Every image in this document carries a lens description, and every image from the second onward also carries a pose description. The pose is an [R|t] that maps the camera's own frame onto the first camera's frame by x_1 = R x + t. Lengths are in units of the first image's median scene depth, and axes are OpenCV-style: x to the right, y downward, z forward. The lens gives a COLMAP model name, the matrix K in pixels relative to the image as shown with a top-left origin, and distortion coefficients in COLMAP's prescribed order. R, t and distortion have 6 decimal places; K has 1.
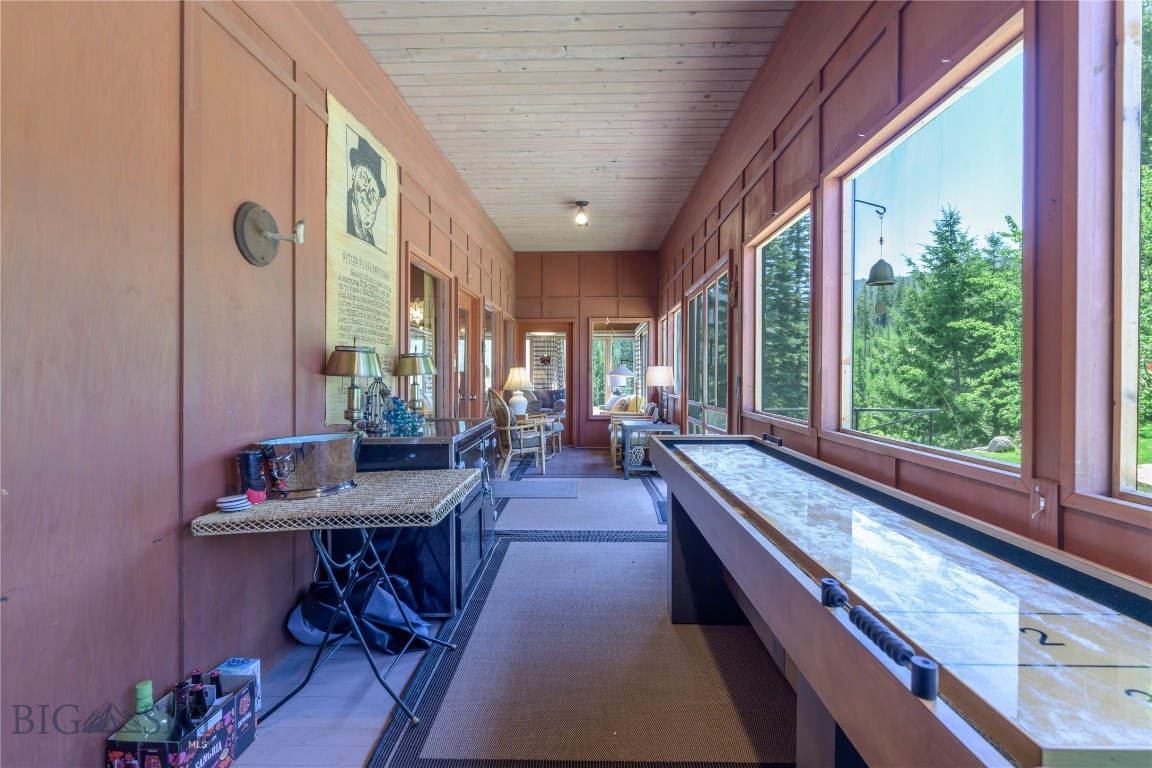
lens RADIAL K [[503.4, 0, 575.8], [0, 503.4, 381.0], [0, 0, 1]] dist [-0.000205, 0.000090]
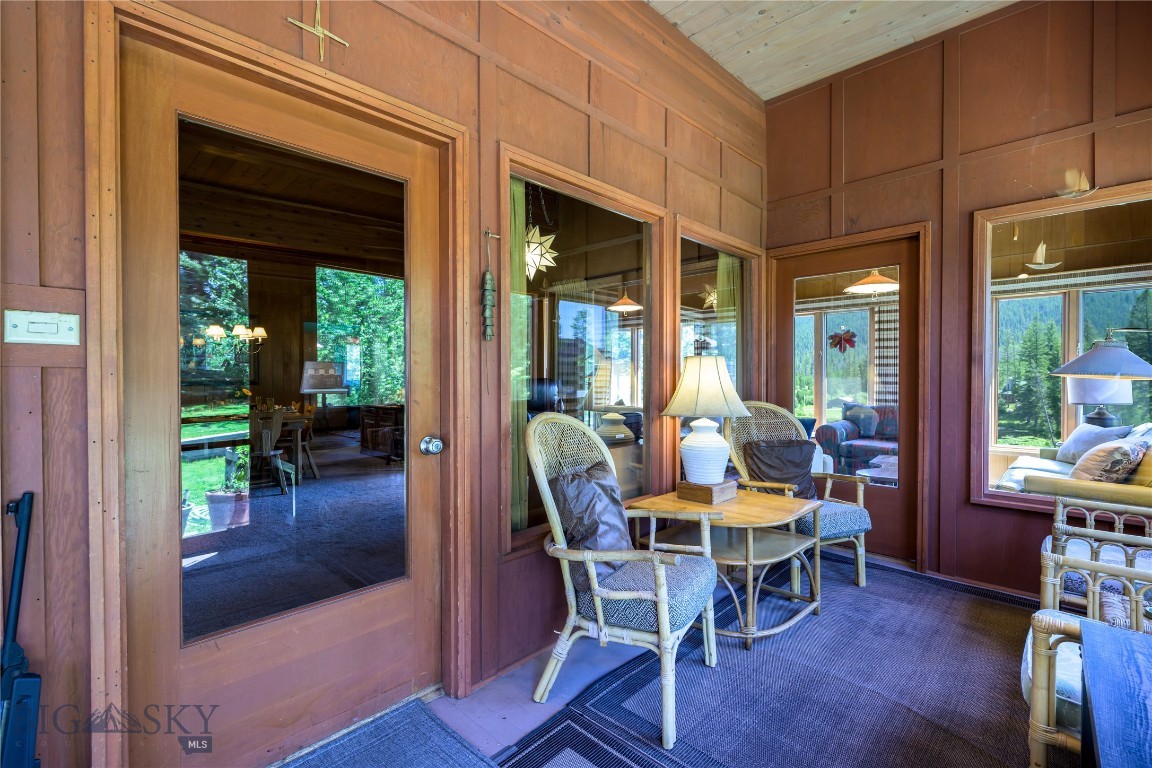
lens RADIAL K [[503.4, 0, 575.8], [0, 503.4, 381.0], [0, 0, 1]] dist [-0.000205, 0.000090]
pose [[0.737216, 0.003995, -0.675645, 0.059184], [-0.005092, 0.999987, 0.000357, -0.006612], [0.675638, 0.003177, 0.737227, 0.558061]]
